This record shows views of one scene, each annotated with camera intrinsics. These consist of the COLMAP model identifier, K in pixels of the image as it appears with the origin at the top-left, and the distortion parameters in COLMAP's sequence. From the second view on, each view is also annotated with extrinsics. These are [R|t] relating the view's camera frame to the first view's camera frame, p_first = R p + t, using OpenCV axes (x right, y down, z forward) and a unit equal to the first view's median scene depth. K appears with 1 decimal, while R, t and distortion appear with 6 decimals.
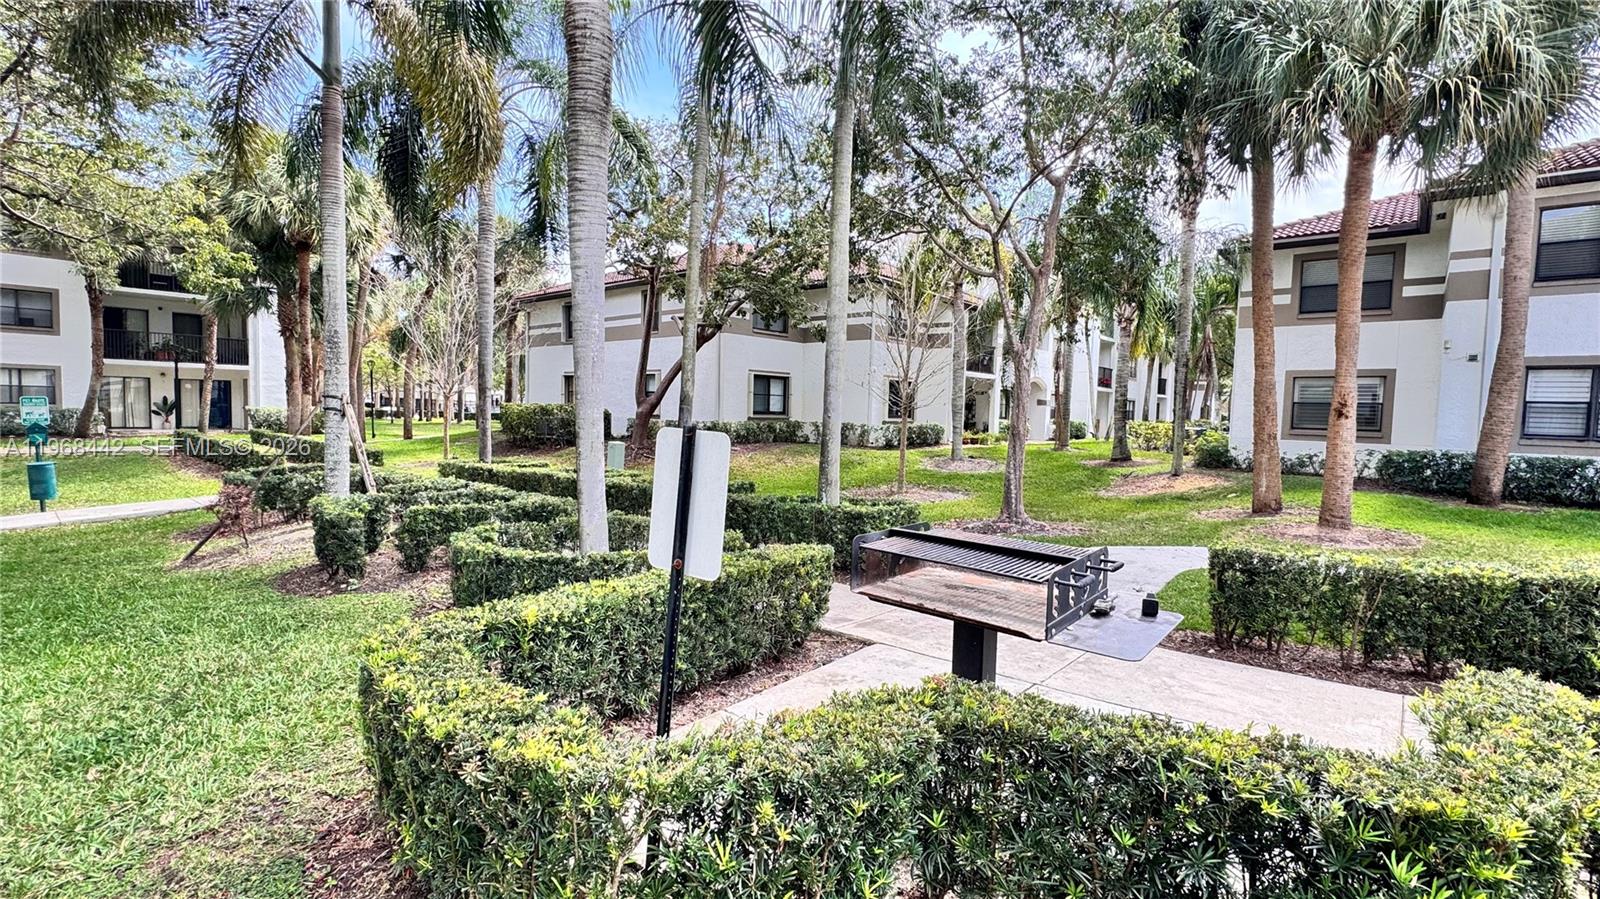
lens RADIAL K [[707.2, 0, 797.5], [0, 707.2, 446.6], [0, 0, 1]] dist [-0.001179, -0.000291]
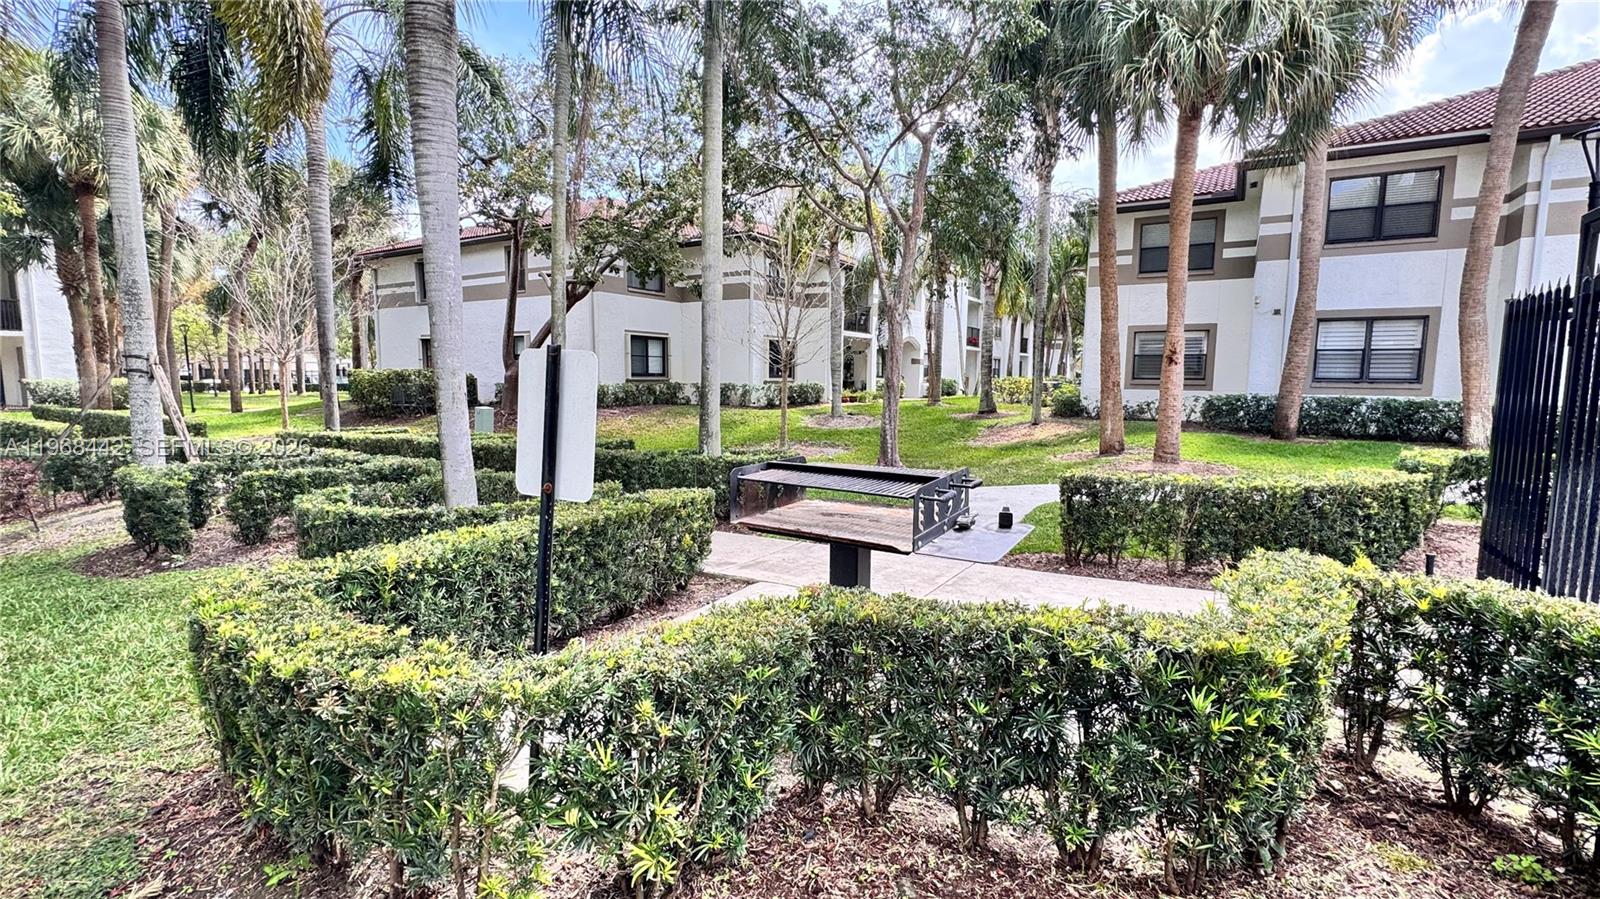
lens RADIAL K [[706.3, 0, 800.0], [0, 706.3, 449.5], [0, 0, 1]] dist [0.000113, -0.000771]
pose [[0.985551, -0.035286, 0.165660, 0.003016], [0.026363, 0.998096, 0.055756, 0.014177], [-0.167312, -0.050583, 0.984606, -0.003349]]
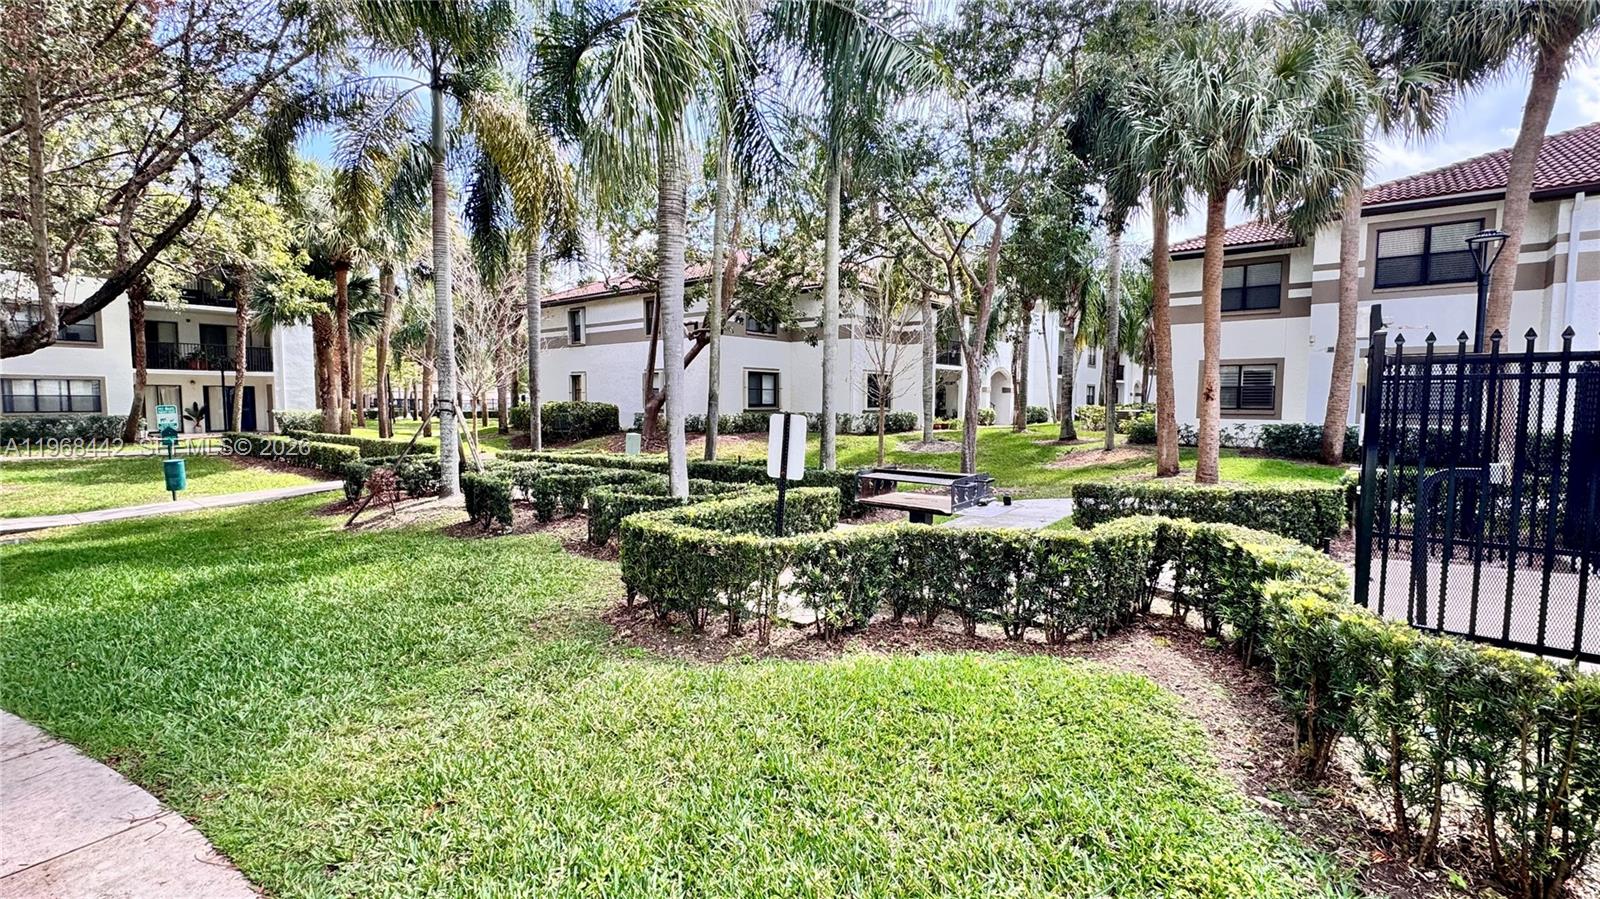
lens RADIAL K [[706.3, 0, 800.0], [0, 706.3, 449.5], [0, 0, 1]] dist [0.000113, -0.000771]
pose [[0.999164, -0.024344, 0.032840, -0.039414], [0.023803, 0.999576, 0.016776, 0.010721], [-0.033234, -0.015980, 0.999320, -0.266802]]
